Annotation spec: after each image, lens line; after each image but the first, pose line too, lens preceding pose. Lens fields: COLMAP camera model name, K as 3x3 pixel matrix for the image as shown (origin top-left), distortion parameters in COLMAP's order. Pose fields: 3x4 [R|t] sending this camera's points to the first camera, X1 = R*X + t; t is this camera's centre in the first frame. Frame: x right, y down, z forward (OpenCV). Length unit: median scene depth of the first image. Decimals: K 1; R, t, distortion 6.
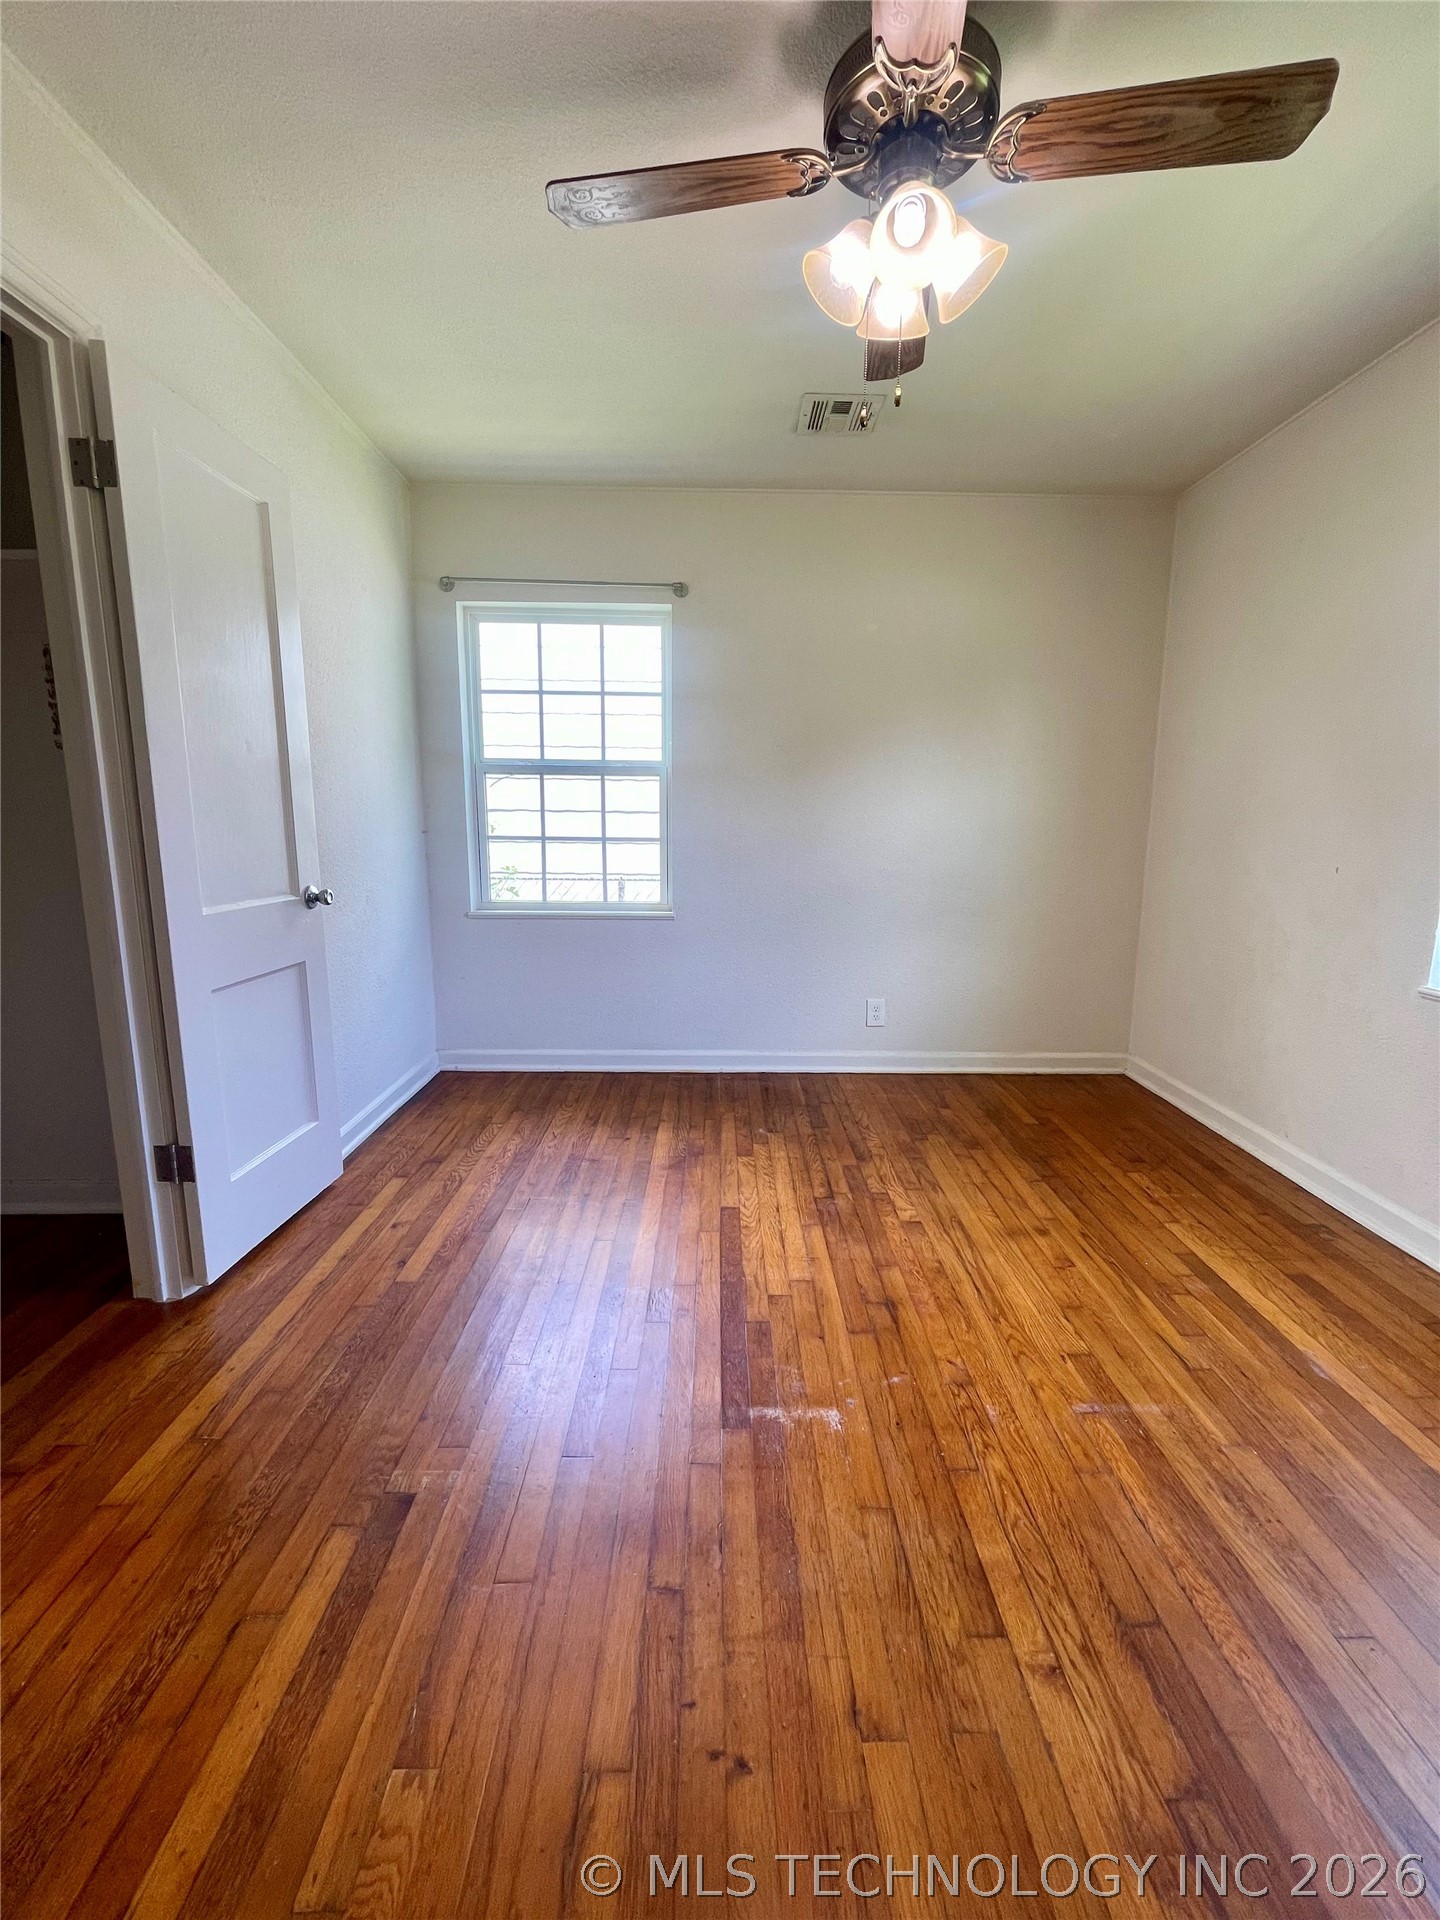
lens RADIAL K [[783.4, 0, 727.1], [0, 783.4, 949.0], [0, 0, 1]] dist [-0.001509, 0.000615]
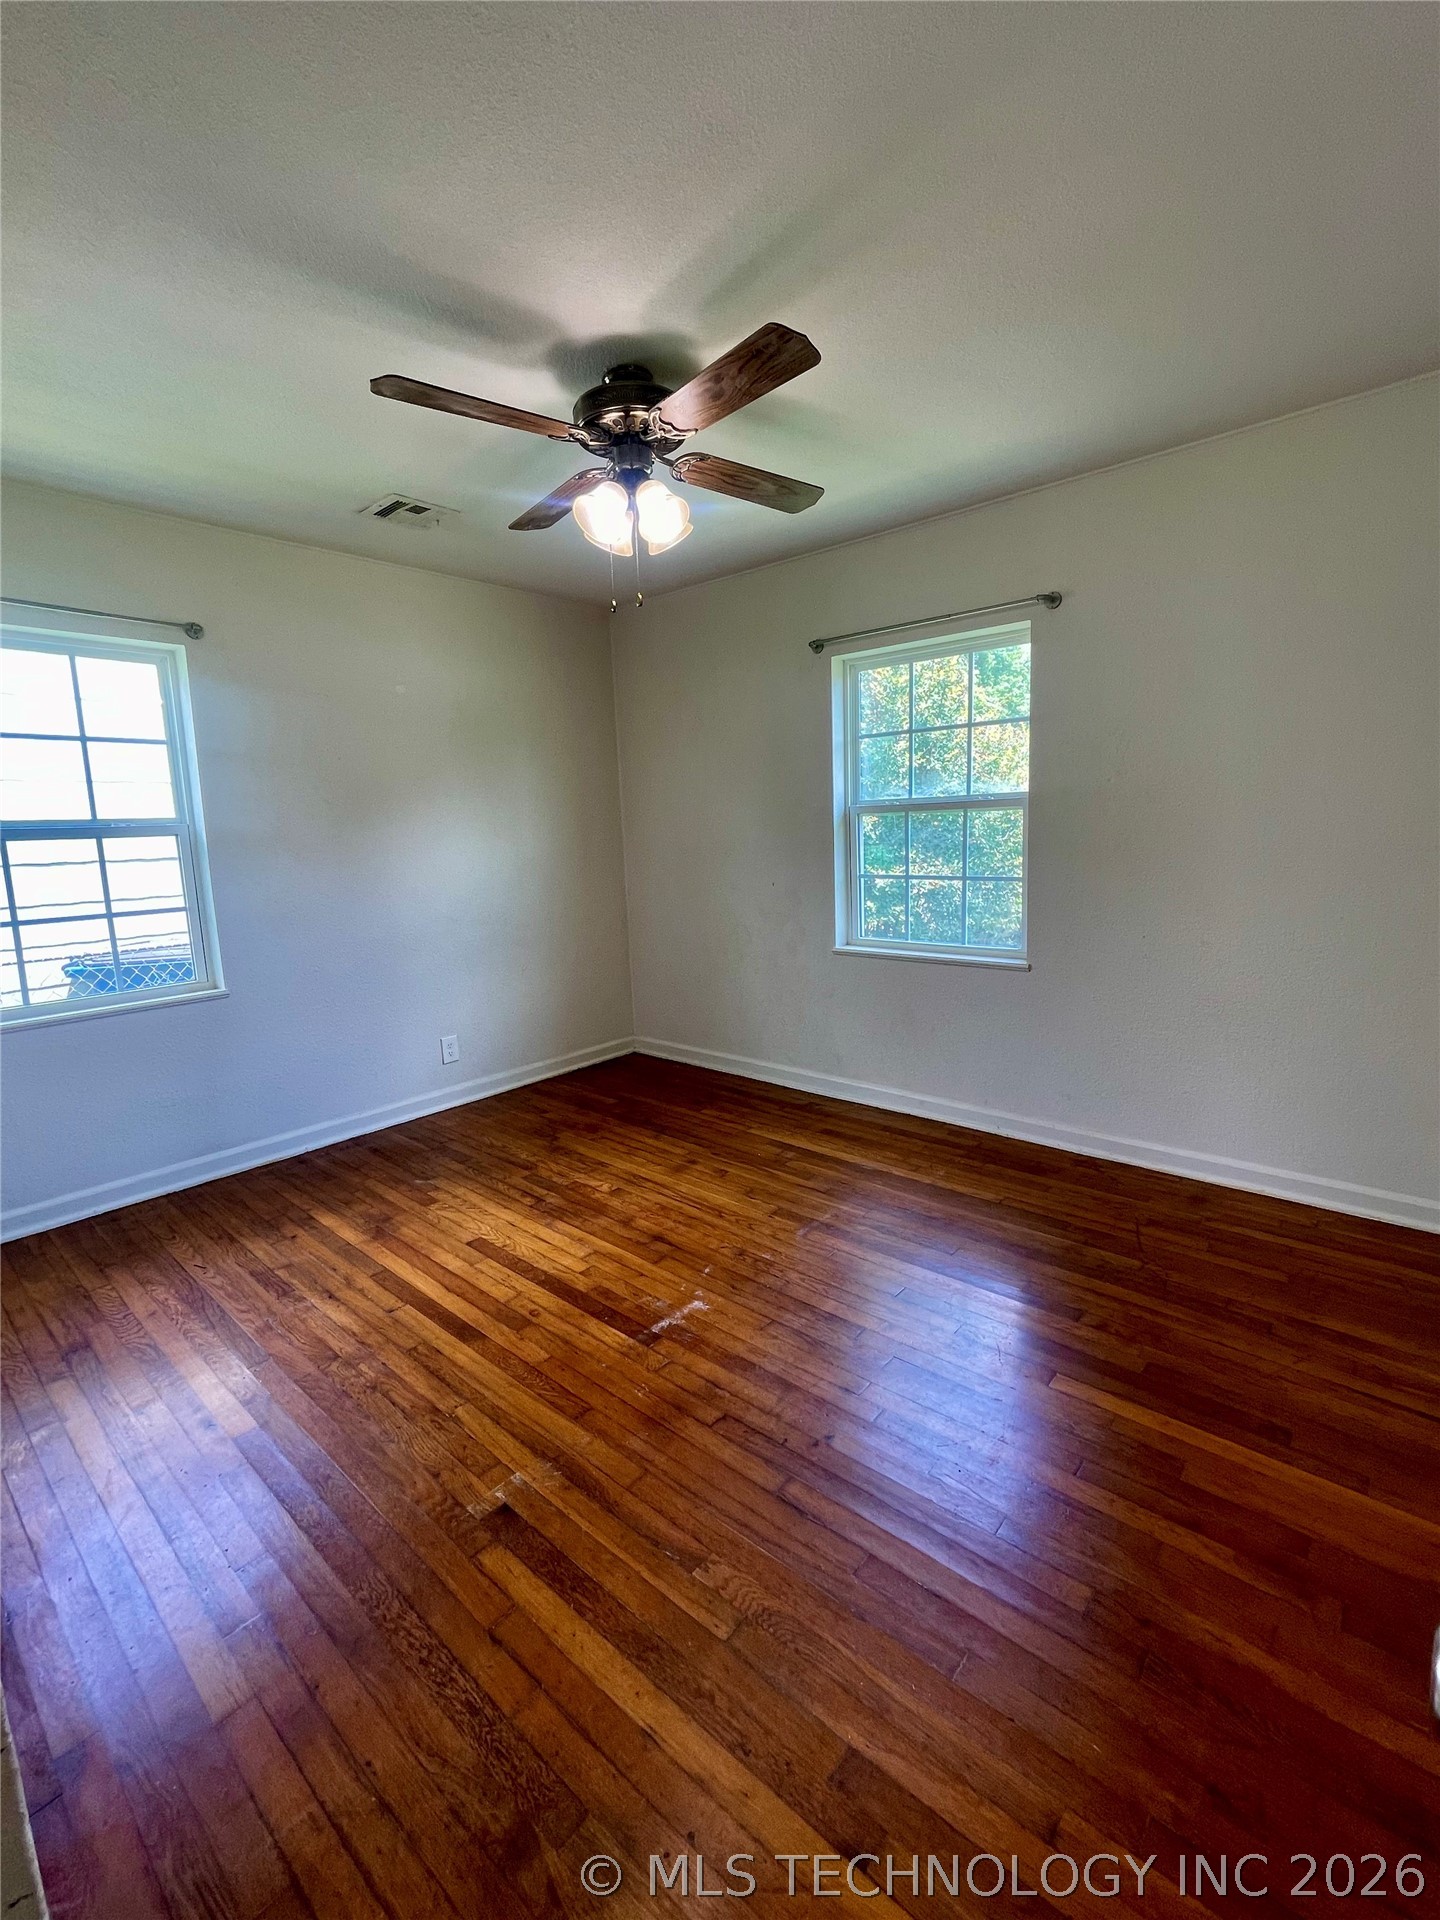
lens RADIAL K [[844.2, 0, 732.7], [0, 844.2, 938.4], [0, 0, 1]] dist [-0.015478, -0.000298]
pose [[0.665901, -0.134285, 0.733855, -0.555912], [0.166846, 0.985558, 0.028946, -0.052737], [-0.727144, 0.103166, 0.678689, -0.086732]]
